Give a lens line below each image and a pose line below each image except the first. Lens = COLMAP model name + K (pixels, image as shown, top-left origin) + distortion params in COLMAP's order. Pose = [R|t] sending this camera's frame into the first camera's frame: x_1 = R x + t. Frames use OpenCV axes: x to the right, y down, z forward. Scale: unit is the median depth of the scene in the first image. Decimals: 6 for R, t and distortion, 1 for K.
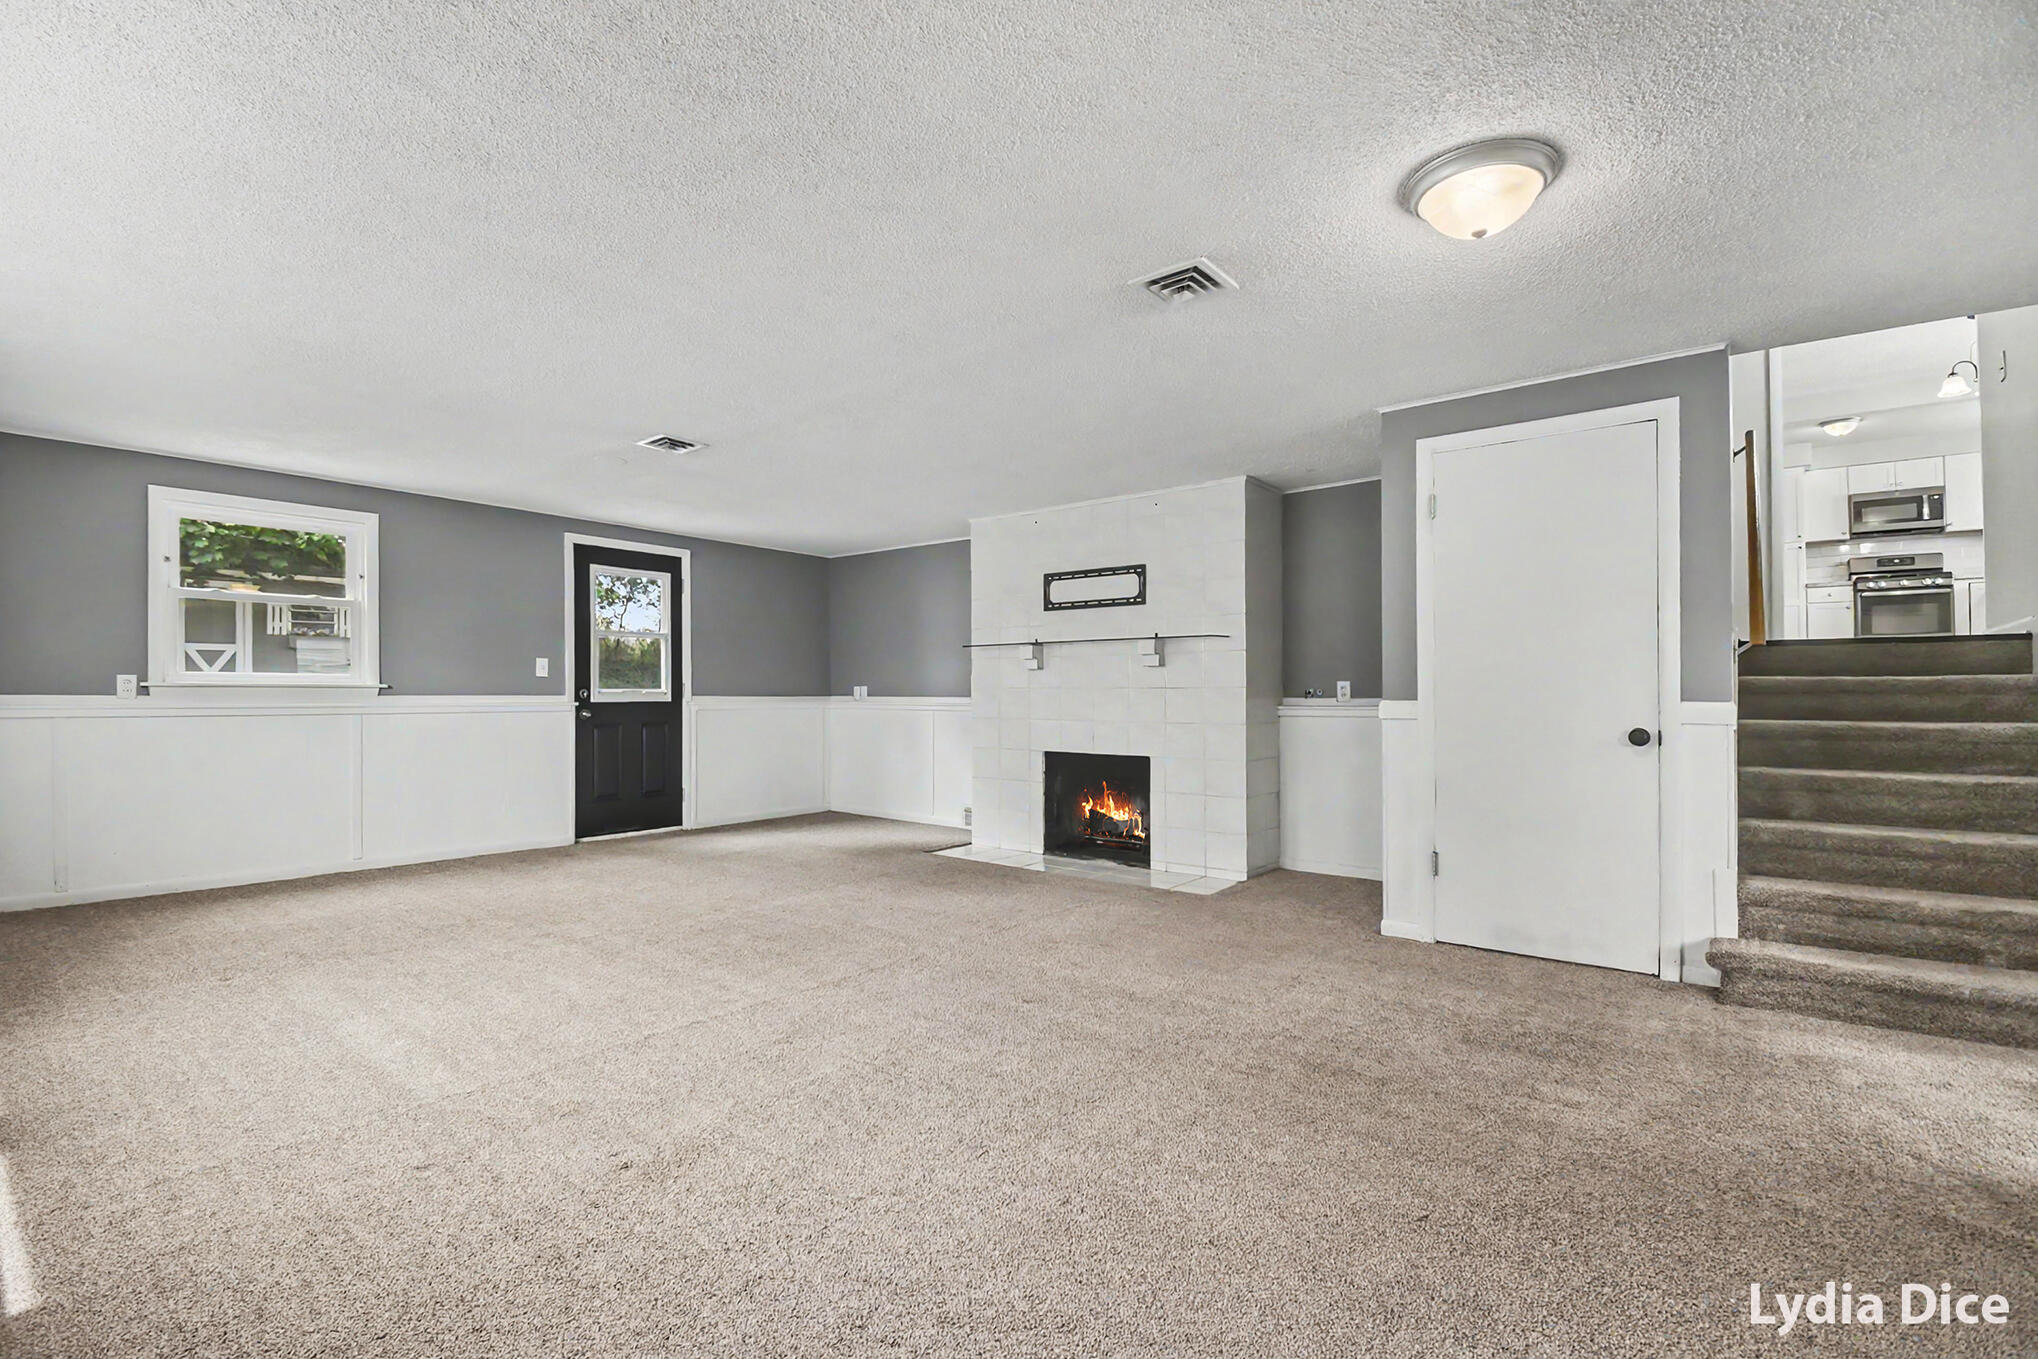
lens RADIAL K [[908.4, 0, 1036.8], [0, 908.4, 685.8], [0, 0, 1]] dist [0.003988, -0.013383]
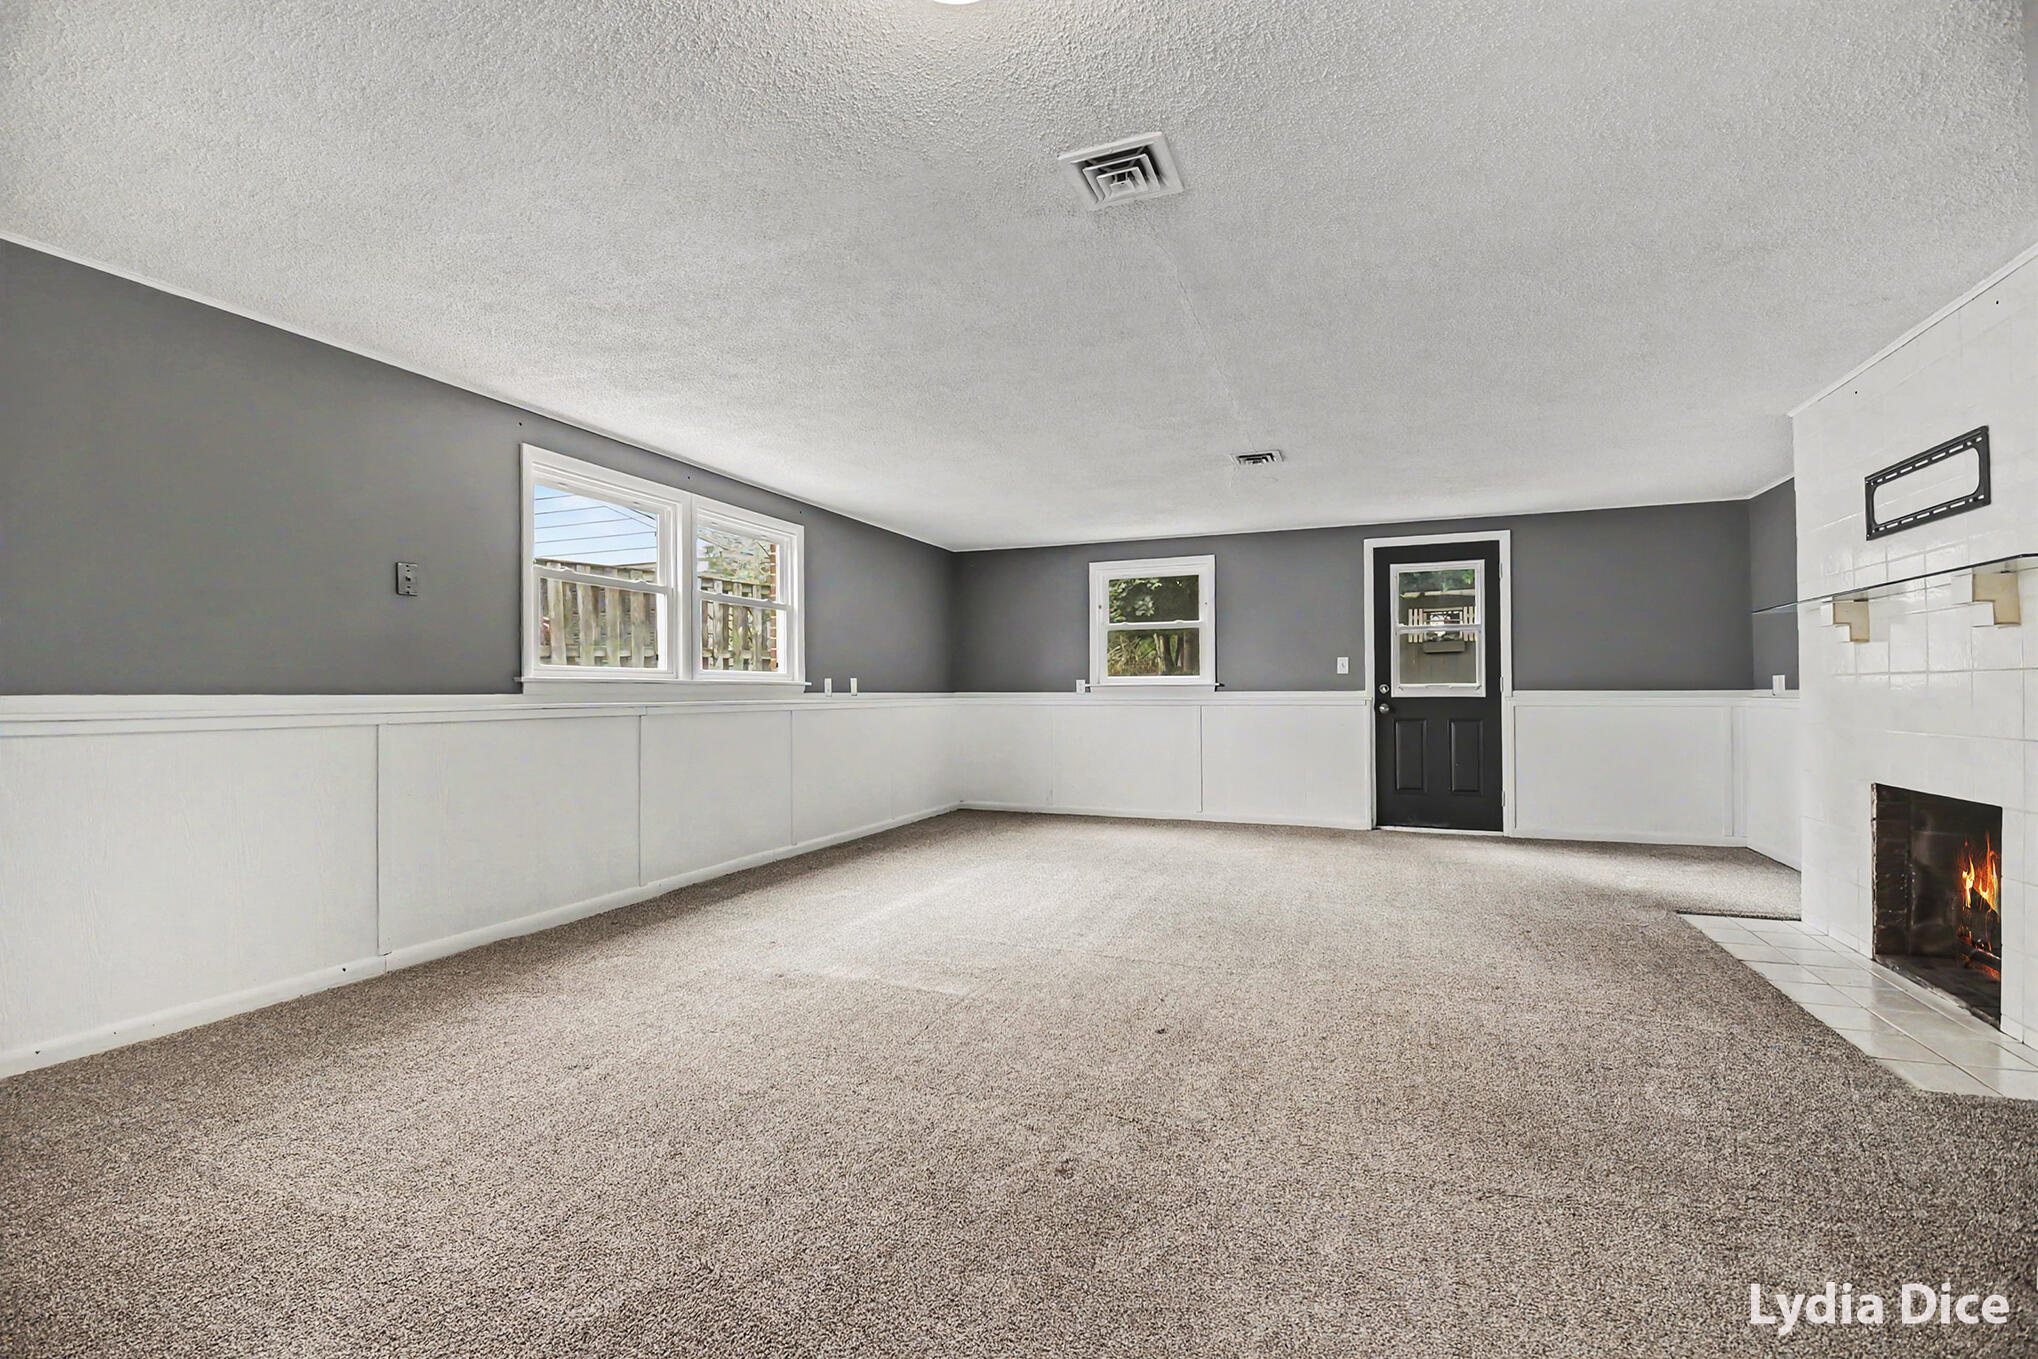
lens RADIAL K [[908.4, 0, 1010.5], [0, 908.4, 672.9], [0, 0, 1]] dist [0.003988, -0.013383]
pose [[0.267363, -0.024283, -0.963290, 0.408799], [0.015056, 0.999666, -0.021021, 0.005586], [0.963478, -0.008883, 0.267639, 0.311147]]
